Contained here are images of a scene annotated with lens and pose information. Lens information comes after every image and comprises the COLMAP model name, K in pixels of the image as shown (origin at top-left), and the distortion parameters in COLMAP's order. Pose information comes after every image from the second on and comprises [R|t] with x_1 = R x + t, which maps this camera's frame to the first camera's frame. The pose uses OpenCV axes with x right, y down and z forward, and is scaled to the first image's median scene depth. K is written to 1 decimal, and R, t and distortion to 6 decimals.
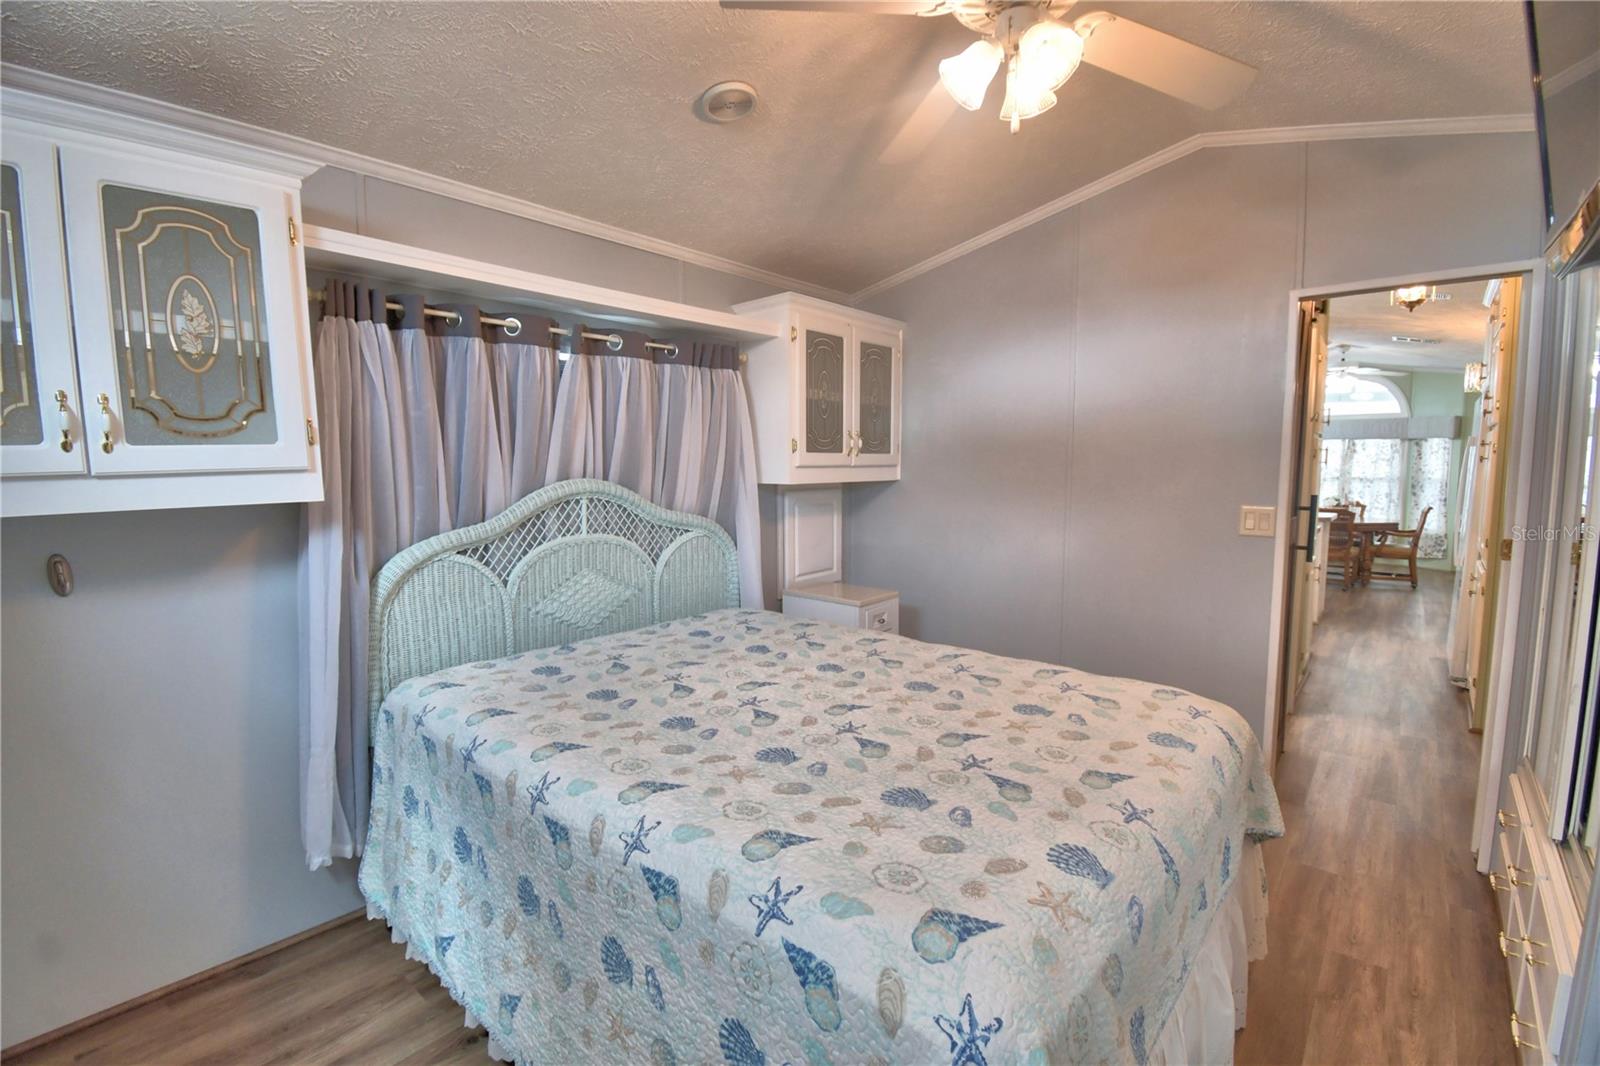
lens RADIAL K [[701.8, 0, 793.5], [0, 701.8, 532.1], [0, 0, 1]] dist [0.023343, -0.025891]
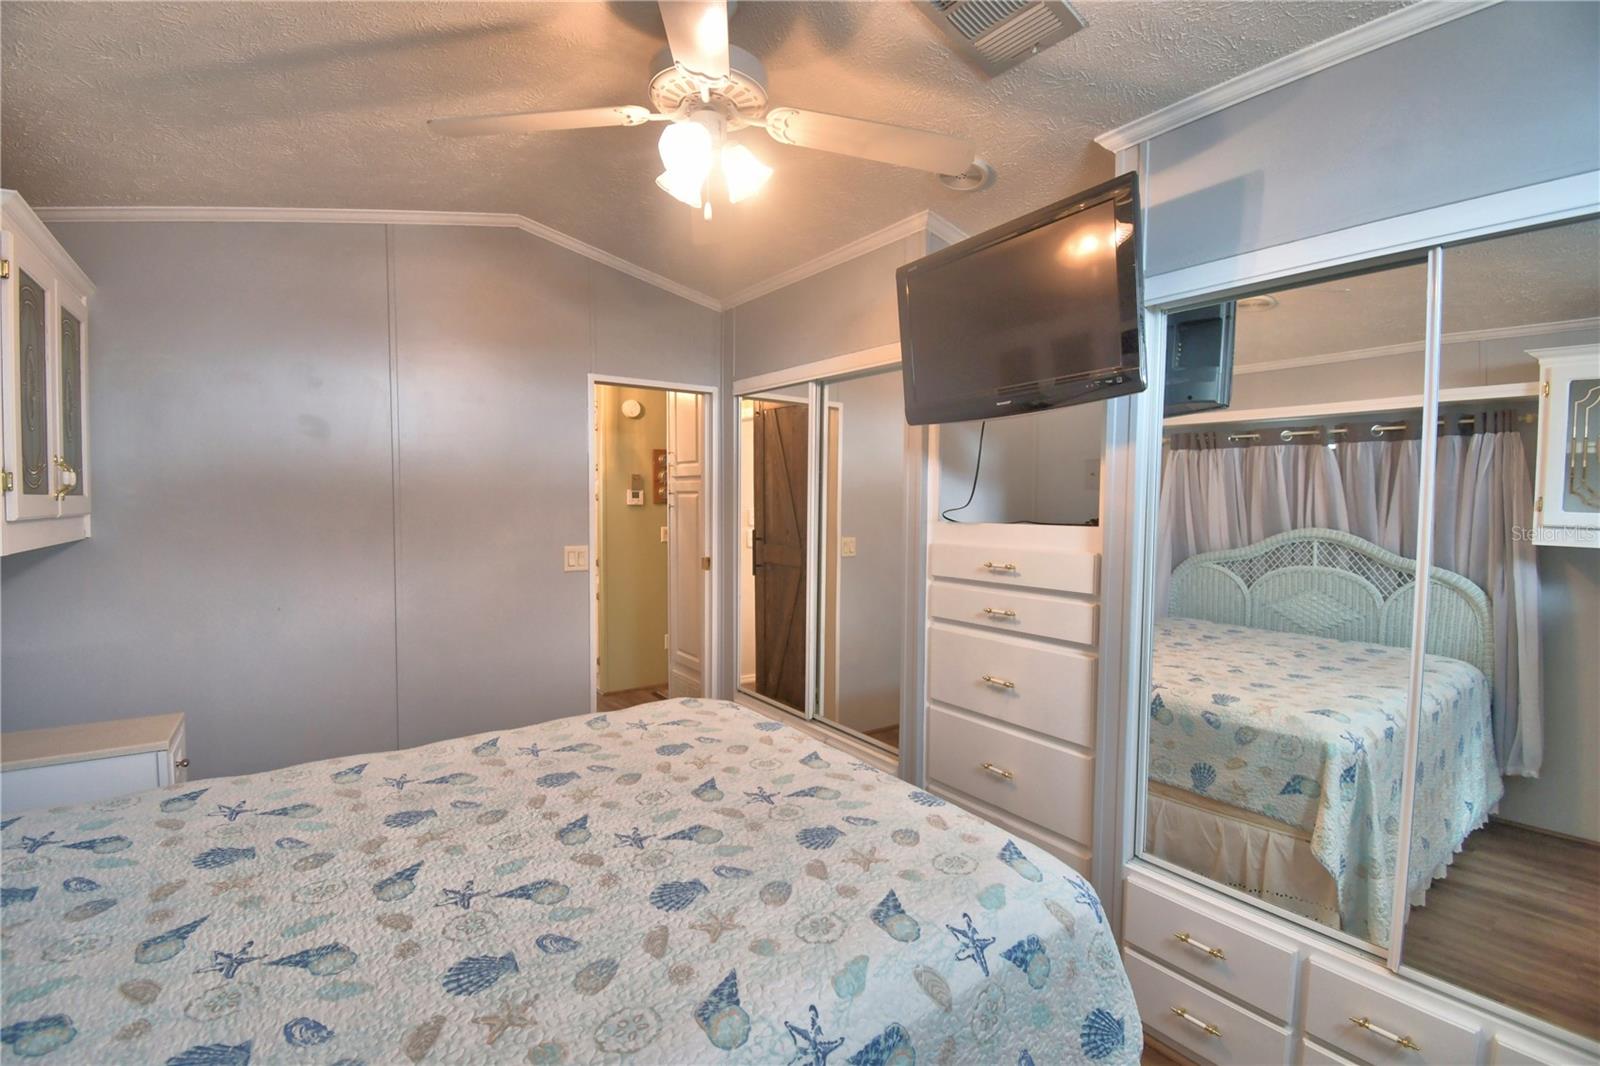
lens RADIAL K [[736.7, 0, 895.3], [0, 736.7, 528.9], [0, 0, 1]] dist [0.001099, -0.016948]
pose [[0.131094, -0.033896, 0.990790, -0.562788], [0.094111, 0.995327, 0.021599, -0.035144], [-0.986893, 0.090413, 0.133672, 0.510122]]
